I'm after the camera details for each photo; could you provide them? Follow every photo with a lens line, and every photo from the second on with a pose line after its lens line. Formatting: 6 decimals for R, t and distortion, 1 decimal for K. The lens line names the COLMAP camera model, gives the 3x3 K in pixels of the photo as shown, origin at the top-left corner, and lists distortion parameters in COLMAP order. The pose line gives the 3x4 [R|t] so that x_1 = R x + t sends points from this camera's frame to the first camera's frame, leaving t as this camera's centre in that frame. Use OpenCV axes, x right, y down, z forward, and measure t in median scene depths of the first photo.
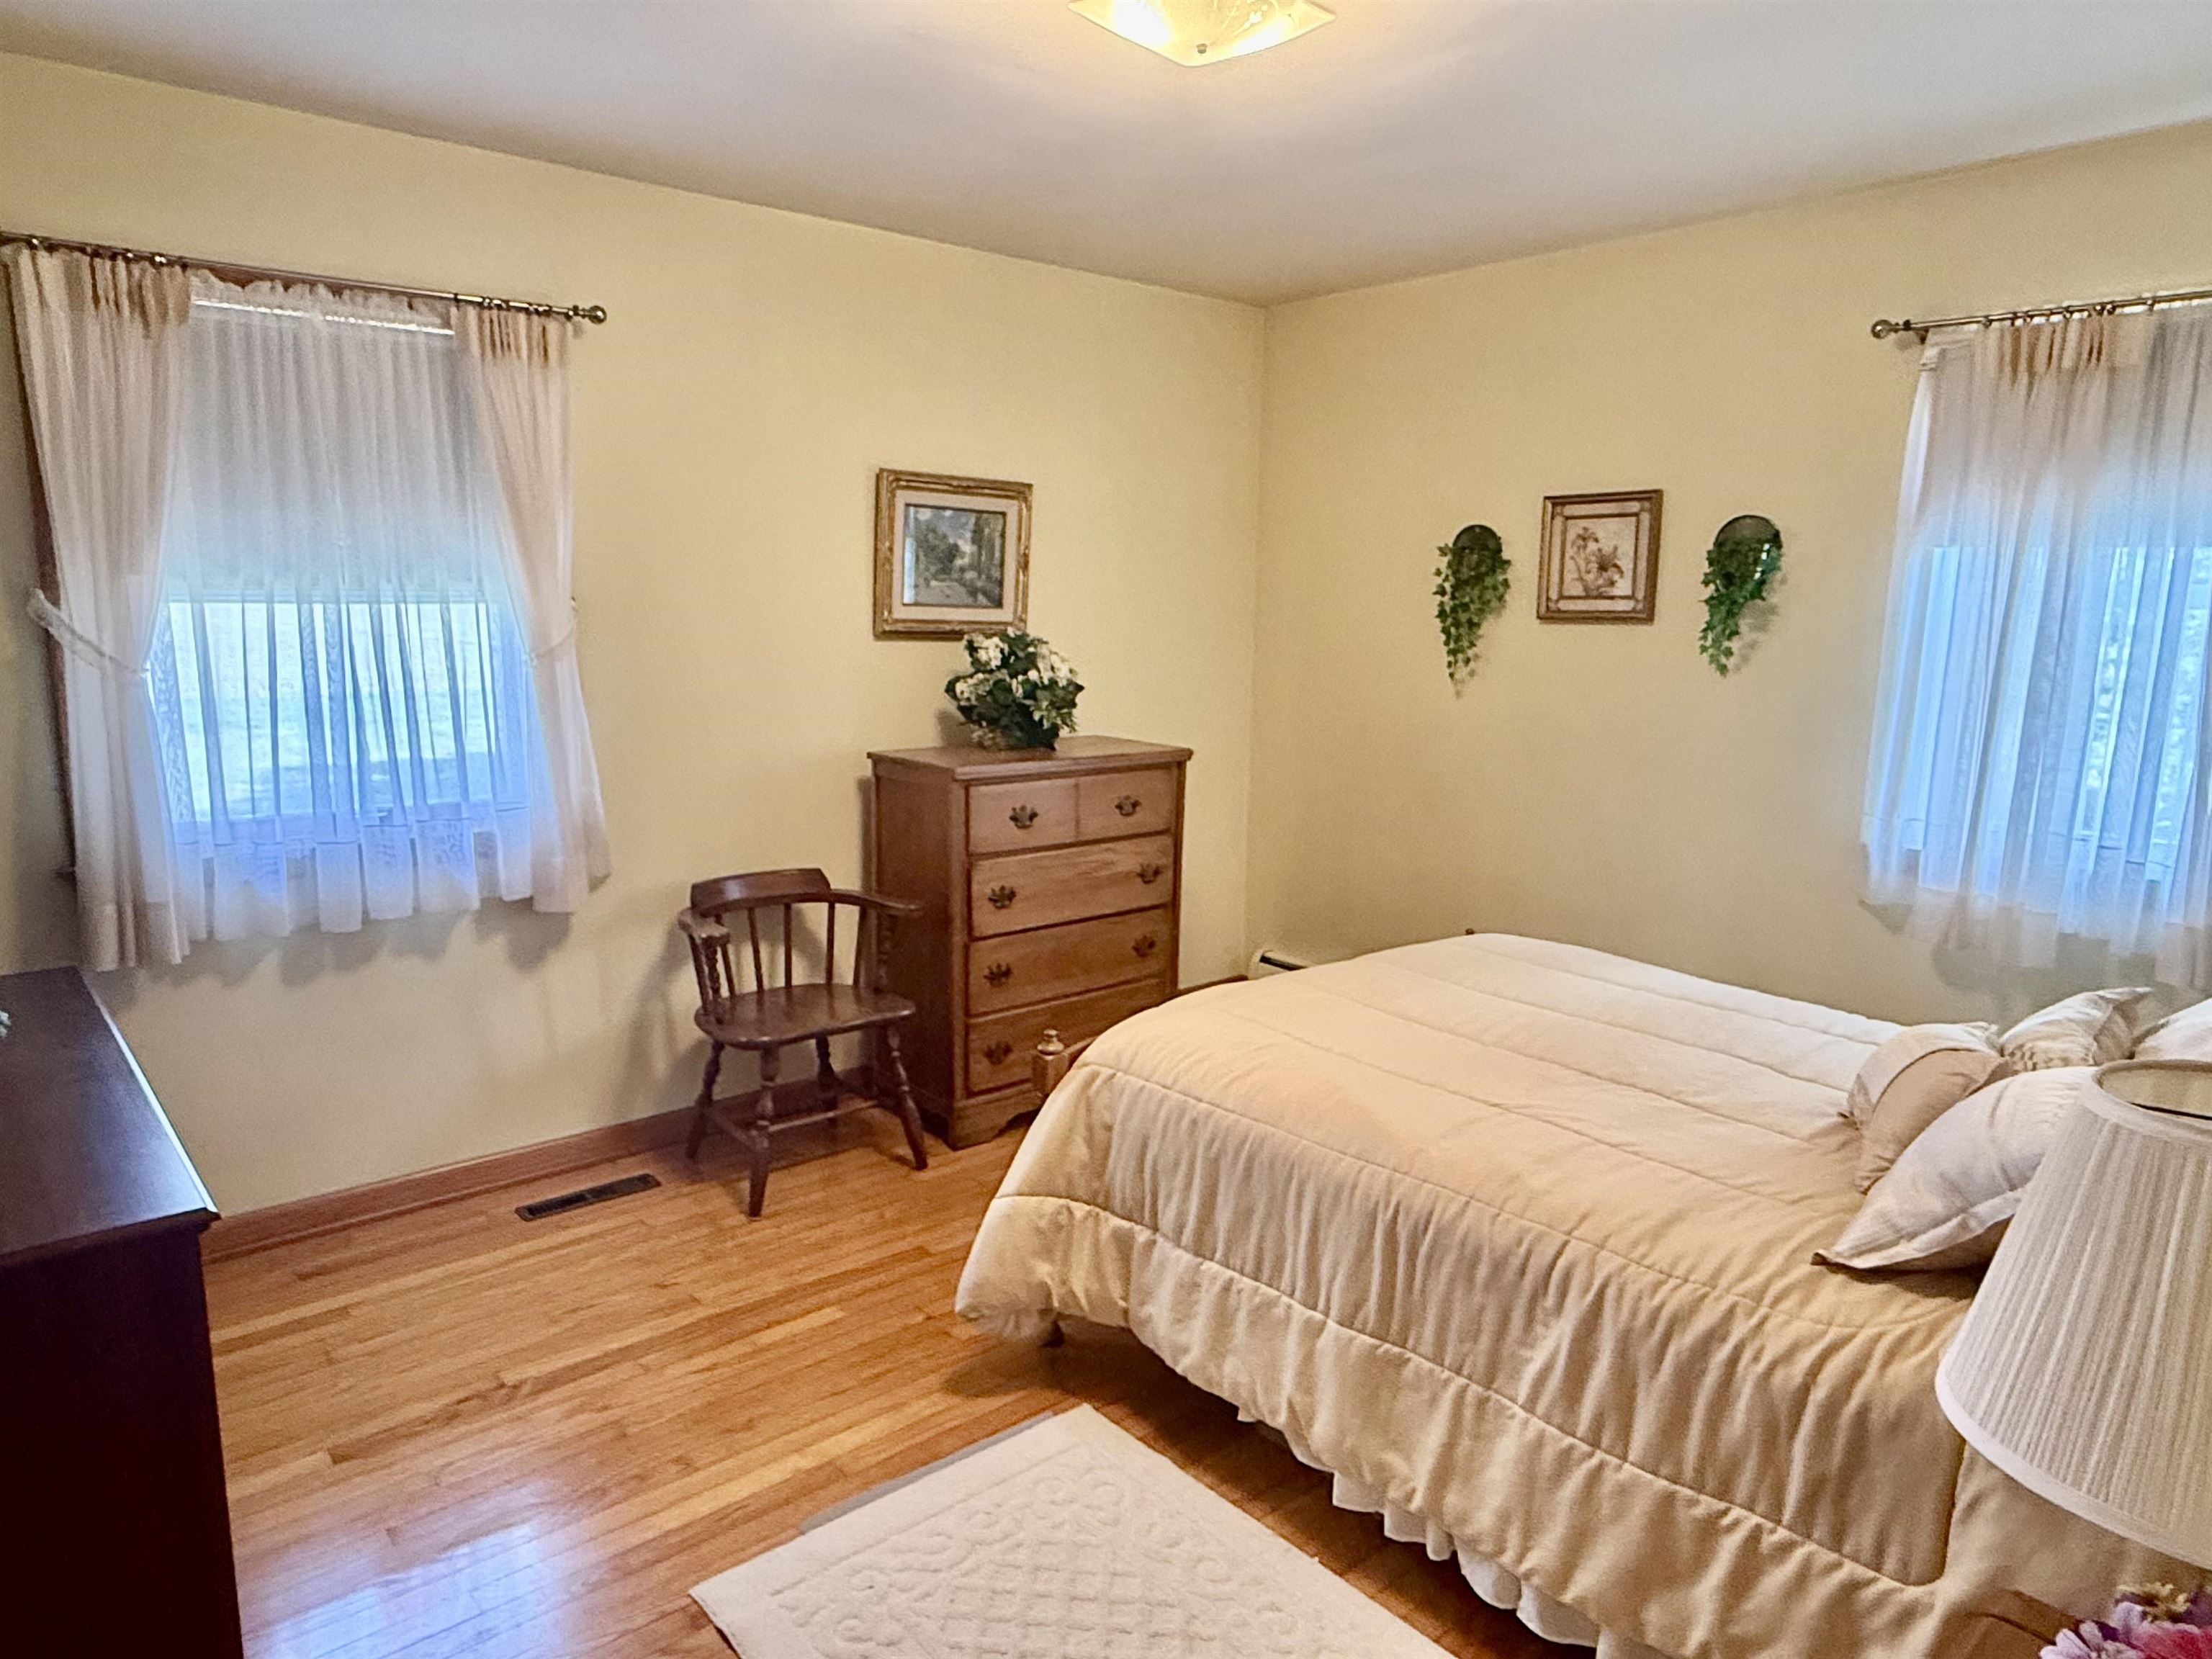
lens RADIAL K [[1397.6, 0, 1107.5], [0, 1397.6, 835.3], [0, 0, 1]] dist [-0.002213, -0.000086]
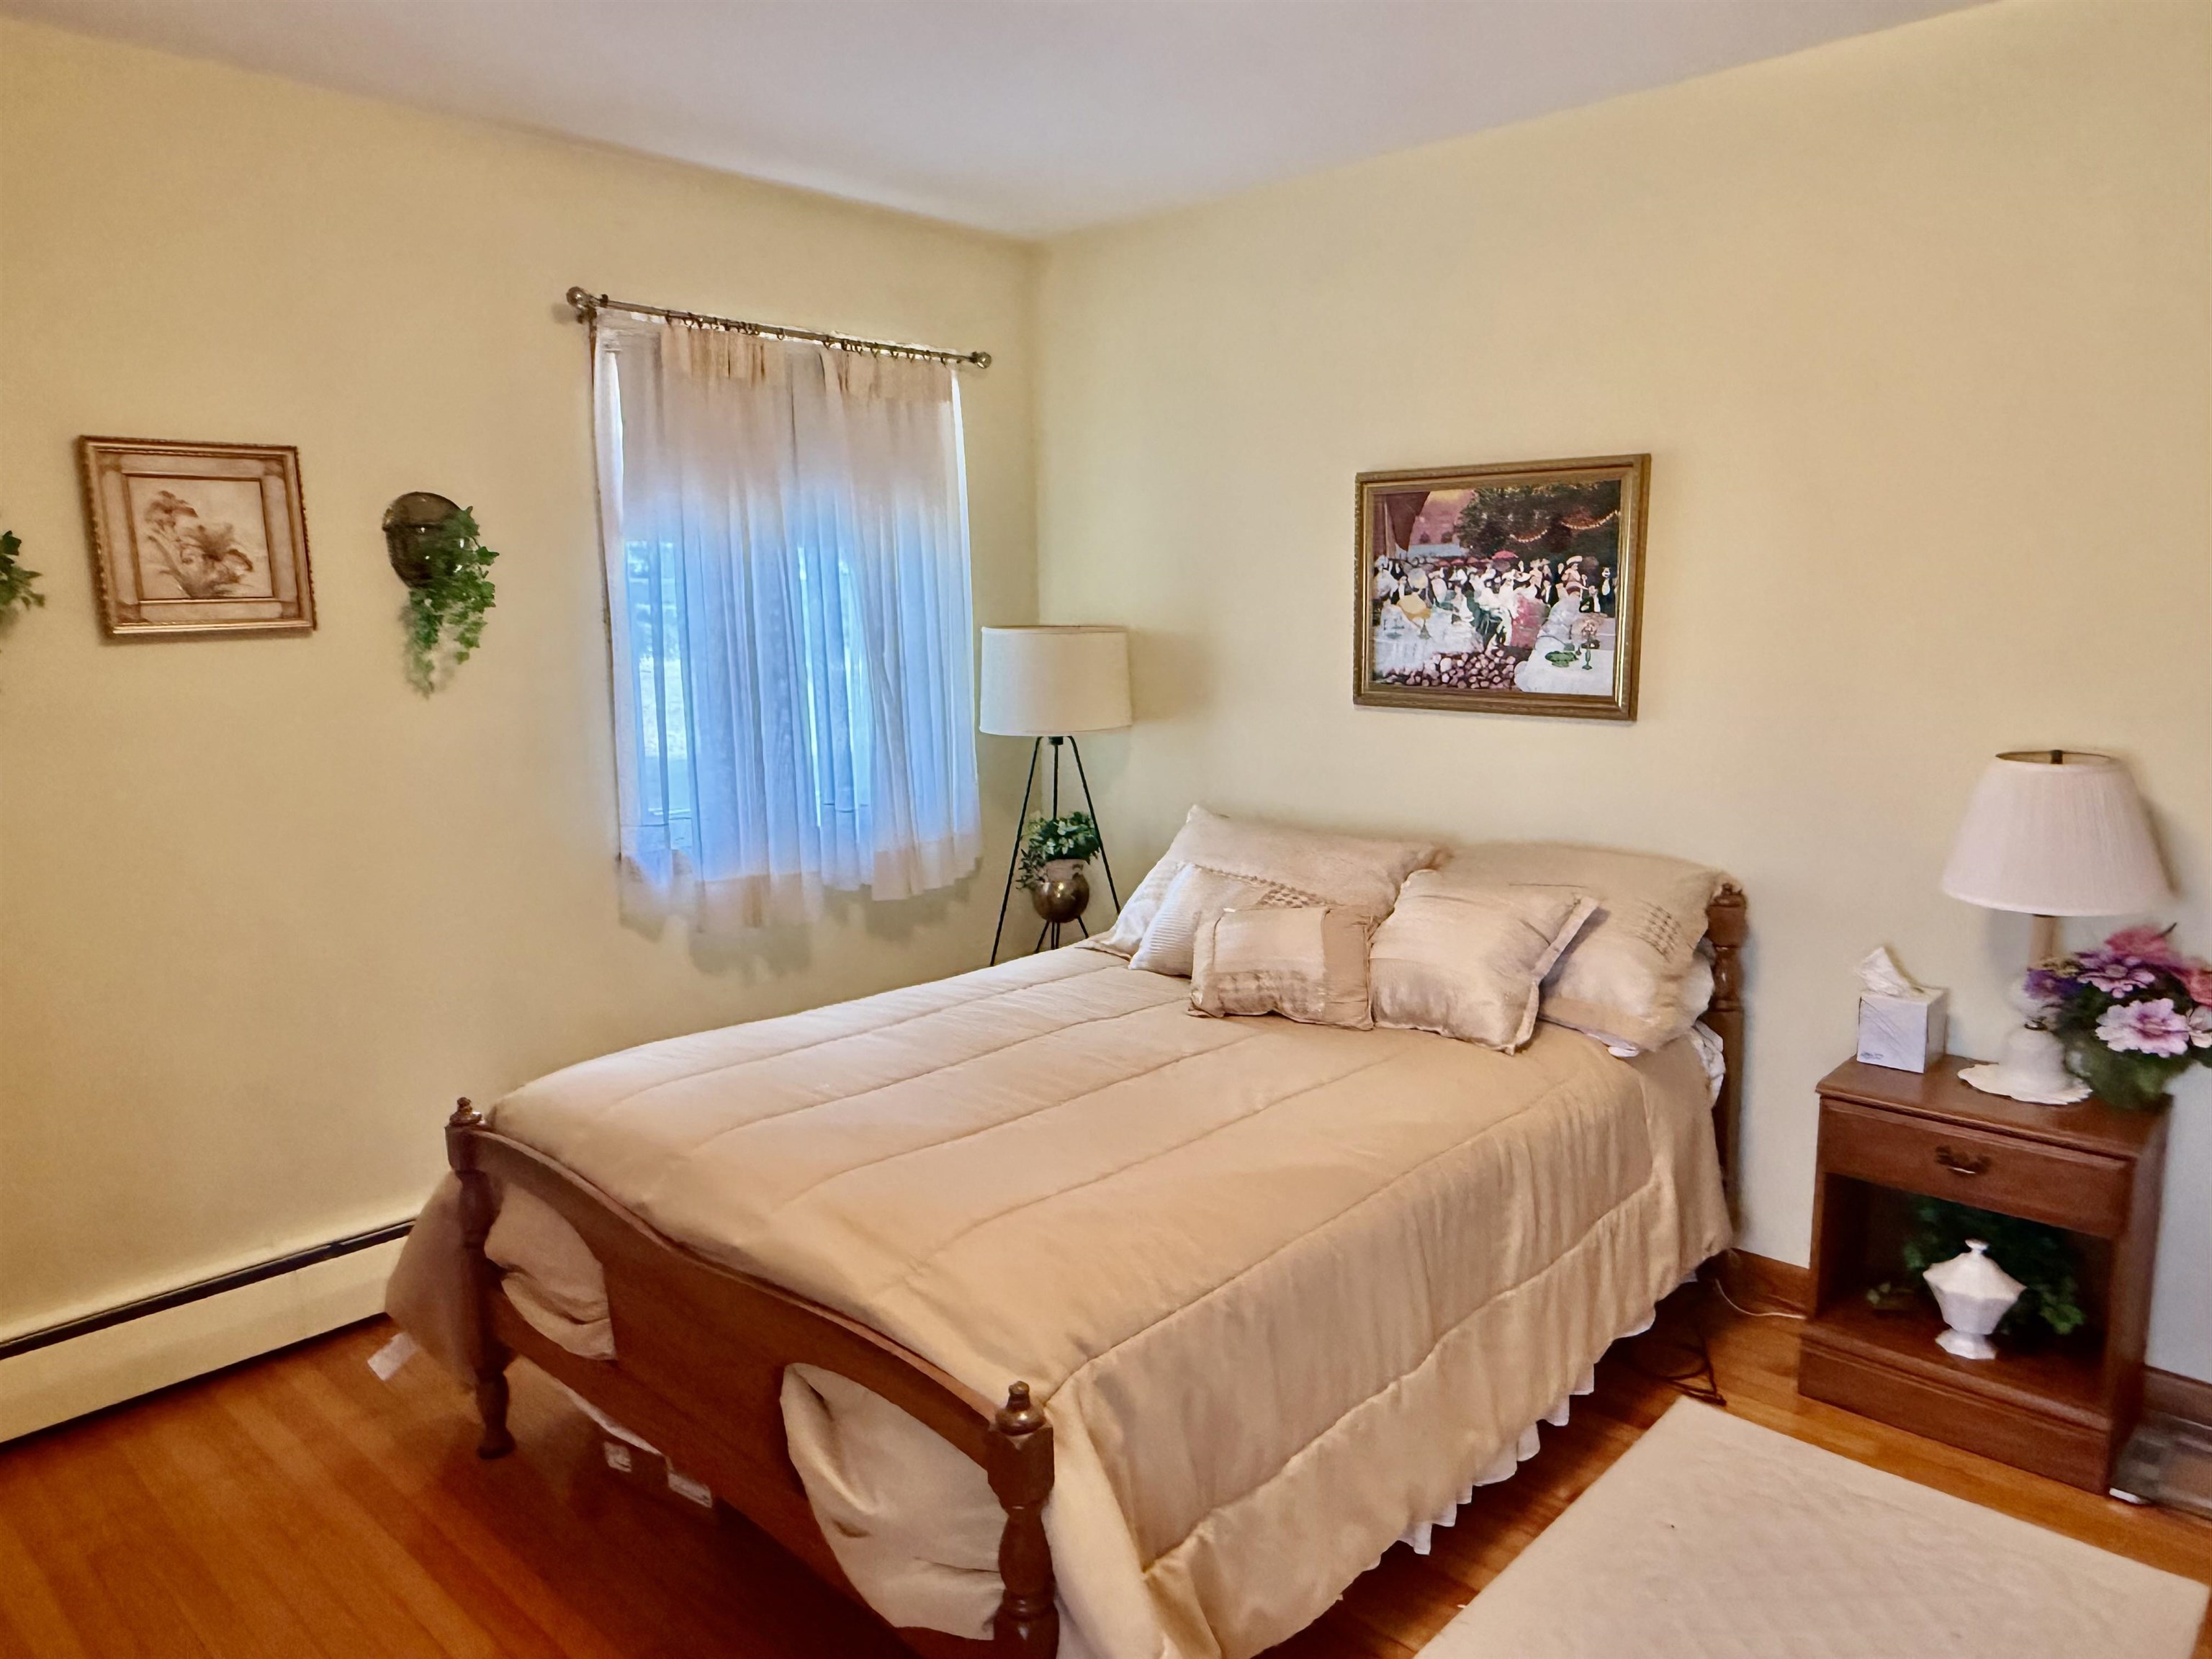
lens RADIAL K [[1489.9, 0, 1110.3], [0, 1489.9, 839.4], [0, 0, 1]] dist [0.034837, -0.000179]
pose [[-0.098075, -0.180057, 0.978755, -0.421157], [0.177542, 0.964553, 0.195235, -0.128102], [-0.979214, 0.192918, -0.062631, 0.665556]]
